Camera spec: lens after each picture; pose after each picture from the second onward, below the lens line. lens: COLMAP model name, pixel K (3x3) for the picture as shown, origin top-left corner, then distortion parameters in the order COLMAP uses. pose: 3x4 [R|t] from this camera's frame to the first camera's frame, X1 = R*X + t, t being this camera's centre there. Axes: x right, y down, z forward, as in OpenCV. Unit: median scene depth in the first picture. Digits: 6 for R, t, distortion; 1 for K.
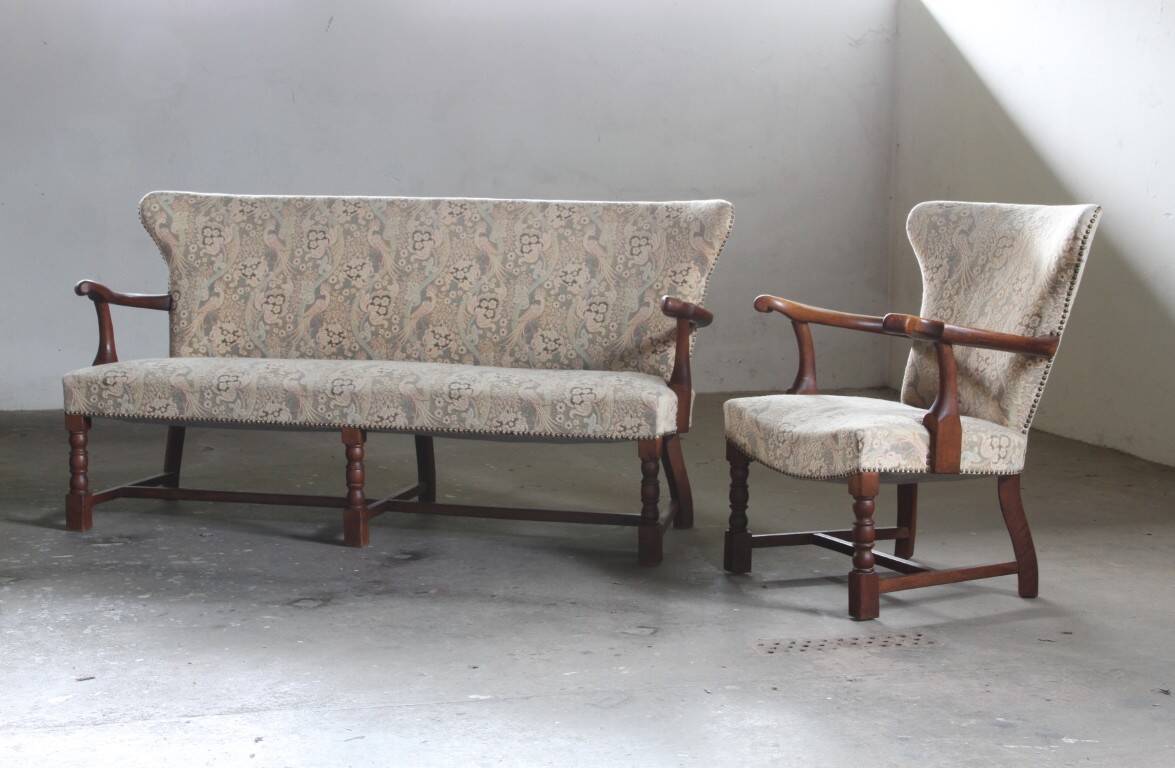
lens RADIAL K [[1843.0, 0, 582.2], [0, 1843.0, 391.2], [0, 0, 1]] dist [0.126900, 0.000000]
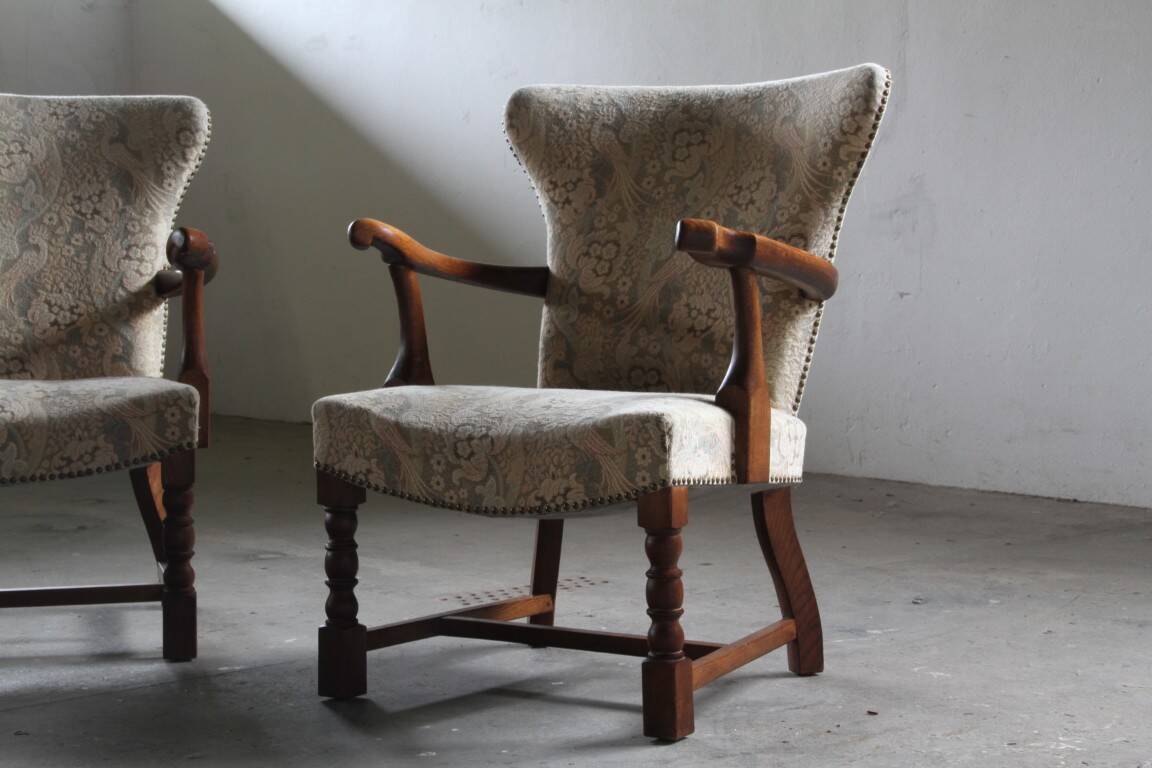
lens RADIAL K [[2049.1, 0, 556.6], [0, 2049.1, 413.3], [0, 0, 1]] dist [0.109465, 0.000000]
pose [[0.848667, -0.050635, 0.526499, -0.184877], [0.073466, 0.997043, -0.022531, 0.027451], [-0.523801, 0.057801, 0.849877, 0.393259]]
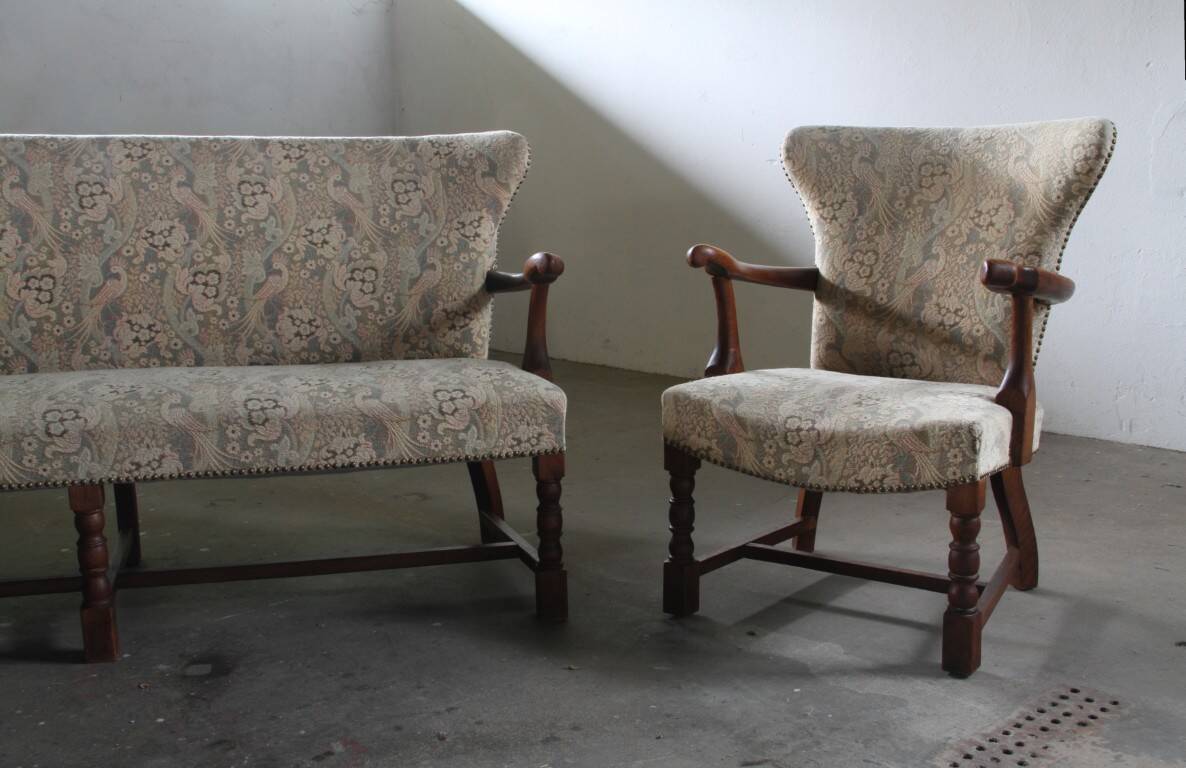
lens RADIAL K [[1248.1, 0, 570.1], [0, 1248.1, 391.7], [0, 0, 1]] dist [-0.033060, 0.000000]
pose [[0.874916, -0.100156, 0.473804, -0.179982], [0.072161, 0.994420, 0.076956, -0.033370], [-0.478868, -0.033140, 0.877261, 0.549858]]
